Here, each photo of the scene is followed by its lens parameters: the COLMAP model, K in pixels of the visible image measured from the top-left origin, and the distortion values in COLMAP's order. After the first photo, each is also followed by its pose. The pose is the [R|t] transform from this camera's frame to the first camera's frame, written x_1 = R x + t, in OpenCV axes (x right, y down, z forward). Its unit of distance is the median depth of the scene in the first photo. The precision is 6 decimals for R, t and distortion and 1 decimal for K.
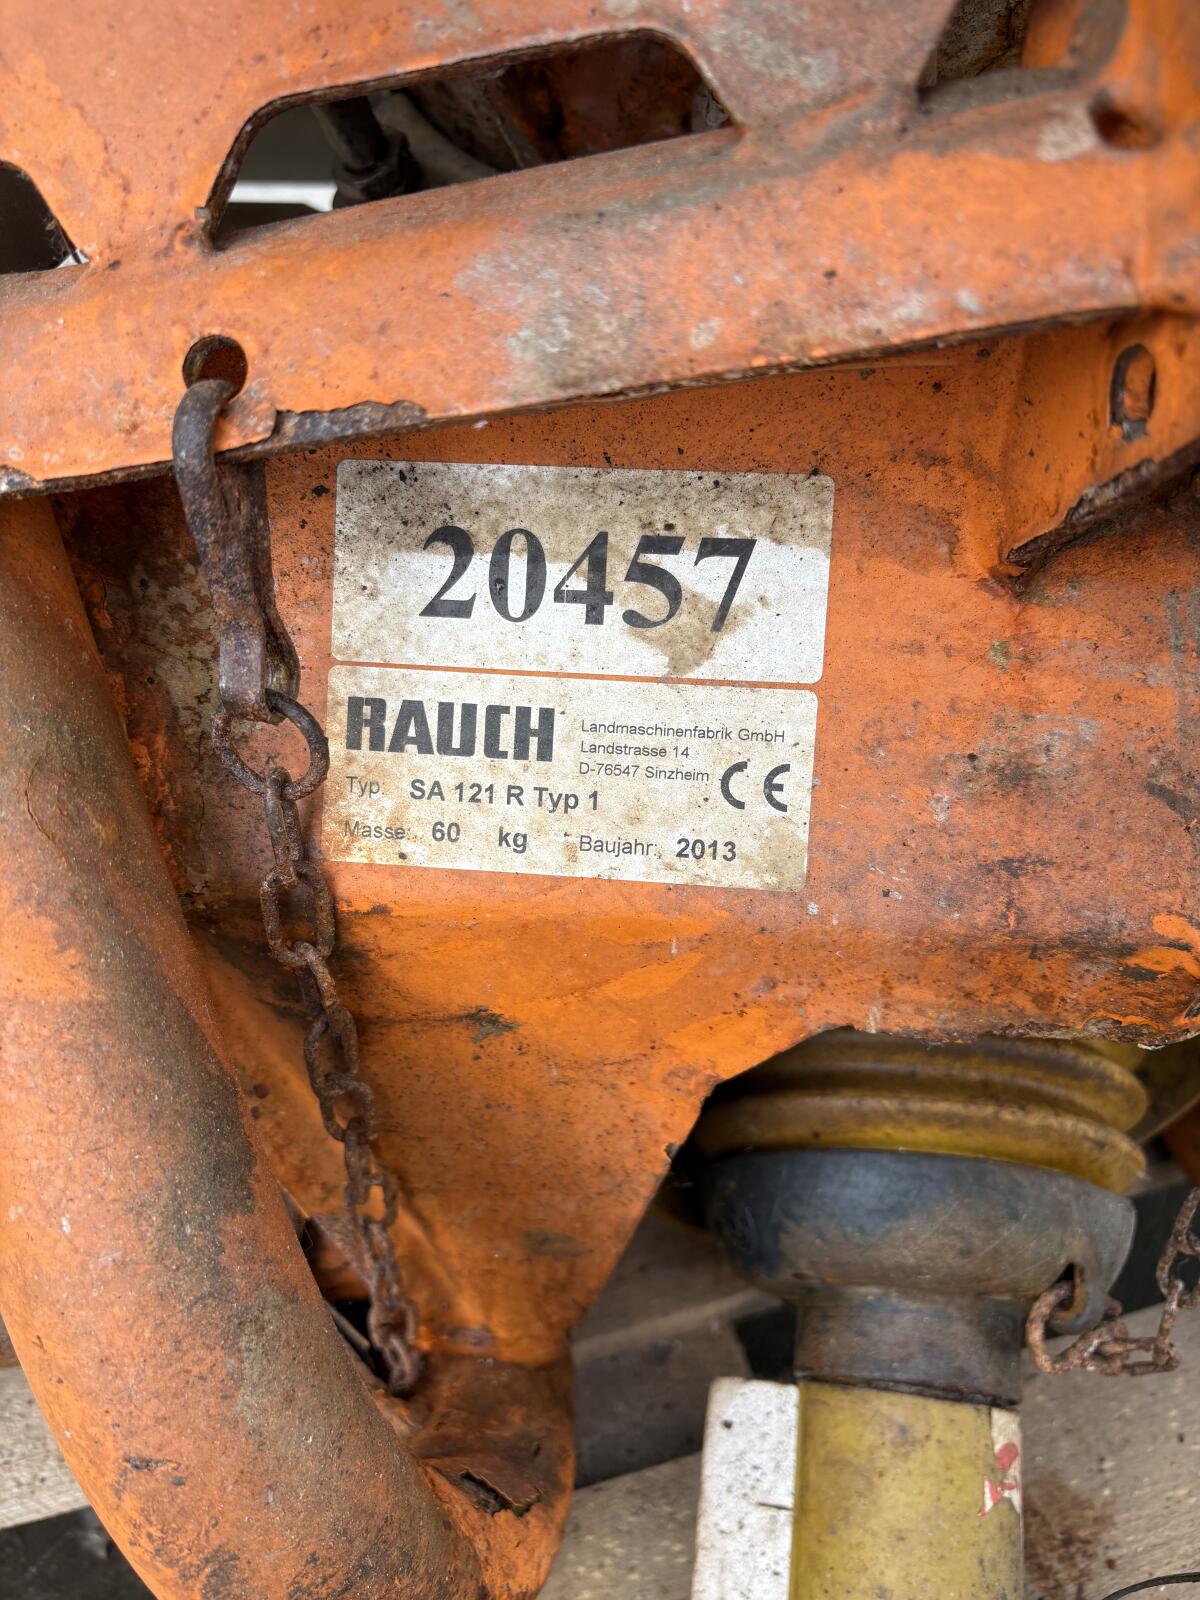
lens RADIAL K [[1220.3, 0, 597.6], [0, 1220.3, 801.0], [0, 0, 1]] dist [0.034035, -0.022391]
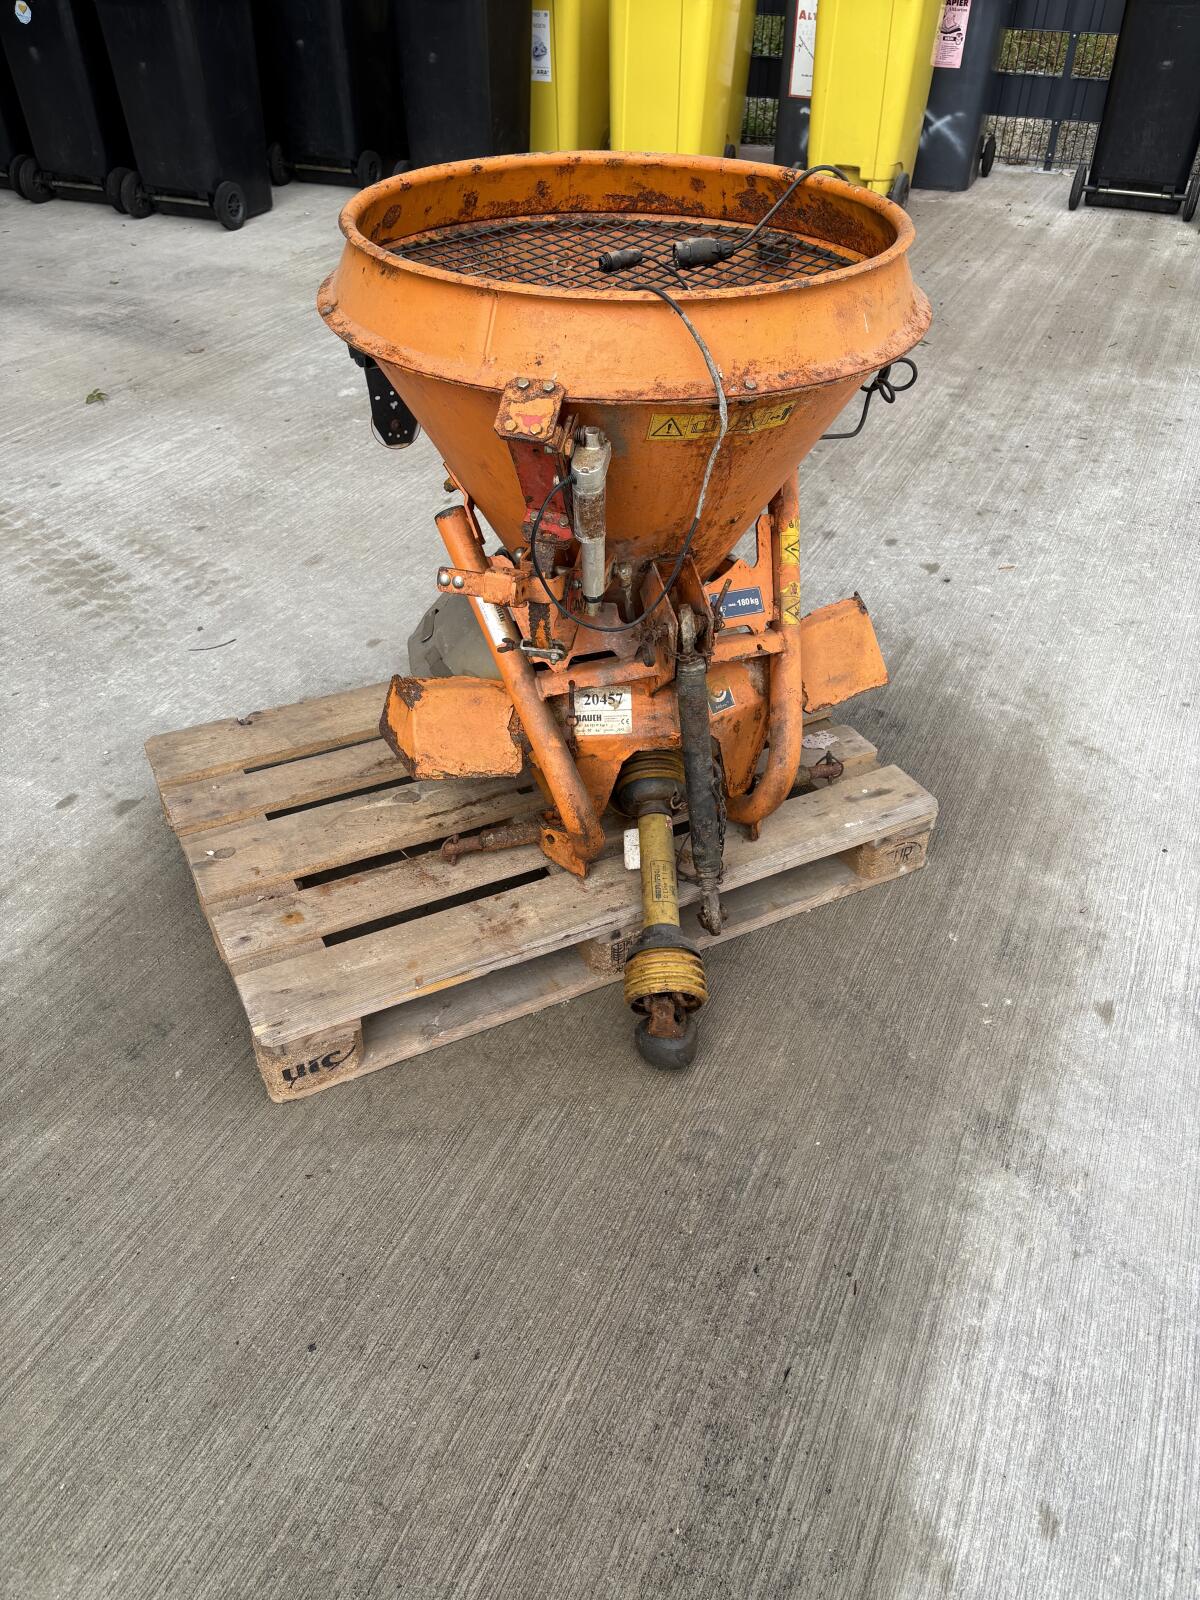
lens RADIAL K [[1220.3, 0, 600.3], [0, 1220.3, 800.5], [0, 0, 1]] dist [0.034035, -0.022391]
pose [[0.981598, -0.094808, 0.165764, -1.502839], [0.098693, 0.995000, -0.015340, 0.647547], [-0.163481, 0.031417, 0.986046, -7.341714]]
